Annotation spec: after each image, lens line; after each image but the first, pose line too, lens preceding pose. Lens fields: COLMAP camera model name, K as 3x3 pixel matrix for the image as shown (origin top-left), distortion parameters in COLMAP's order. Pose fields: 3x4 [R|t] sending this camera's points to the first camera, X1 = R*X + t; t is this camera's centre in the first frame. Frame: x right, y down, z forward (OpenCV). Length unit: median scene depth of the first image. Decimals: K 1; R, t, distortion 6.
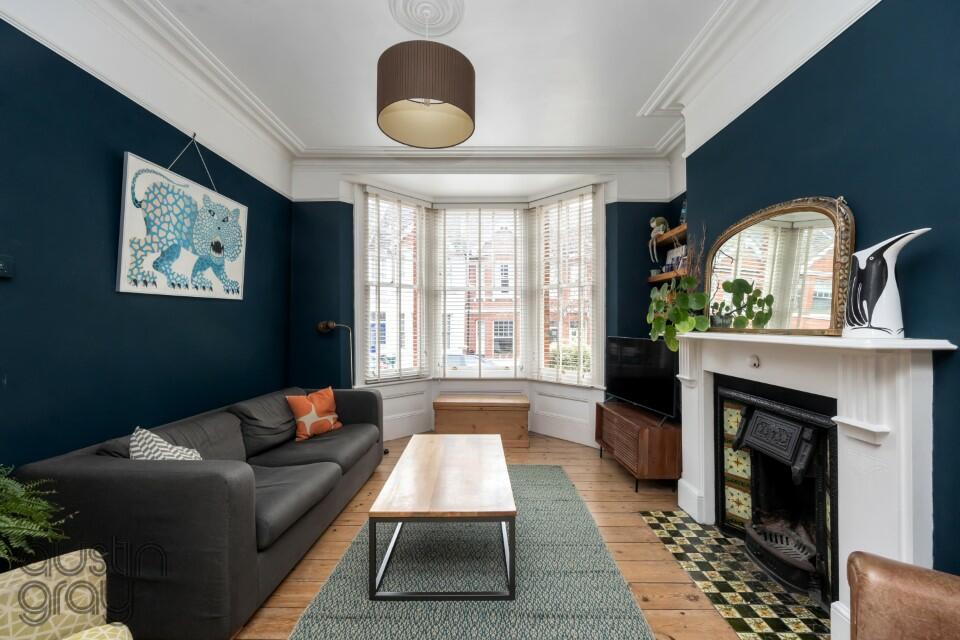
lens RADIAL K [[387.9, 0, 473.4], [0, 387.9, 322.6], [0, 0, 1]] dist [-0.001900, -0.000375]
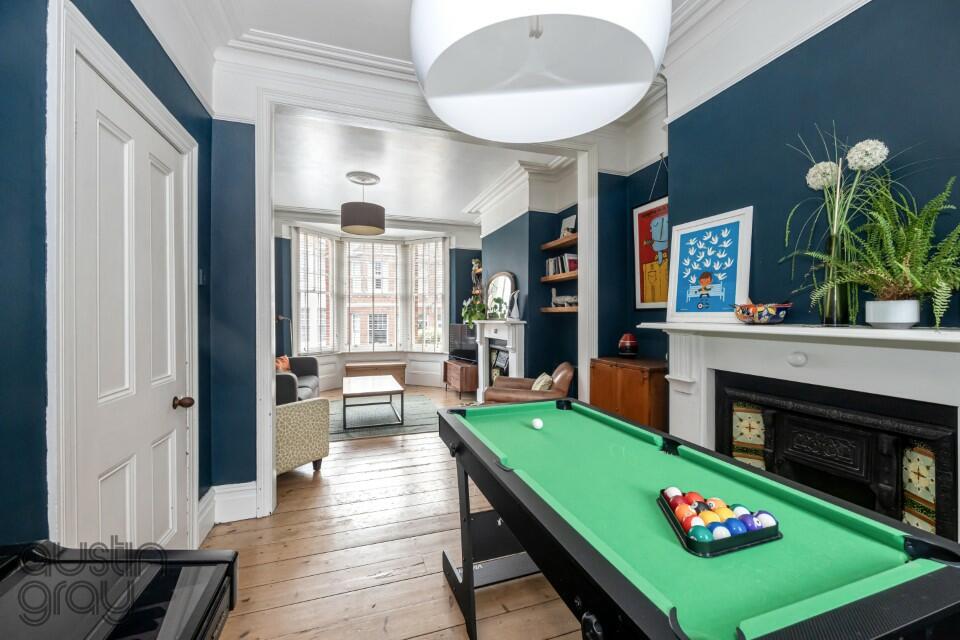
lens RADIAL K [[387.9, 0, 479.4], [0, 387.9, 319.6], [0, 0, 1]] dist [-0.001900, -0.000375]
pose [[0.939610, -0.004185, 0.342222, -0.066639], [0.000862, 0.999951, 0.009860, -0.001073], [-0.342247, -0.008969, 0.939567, -0.348219]]
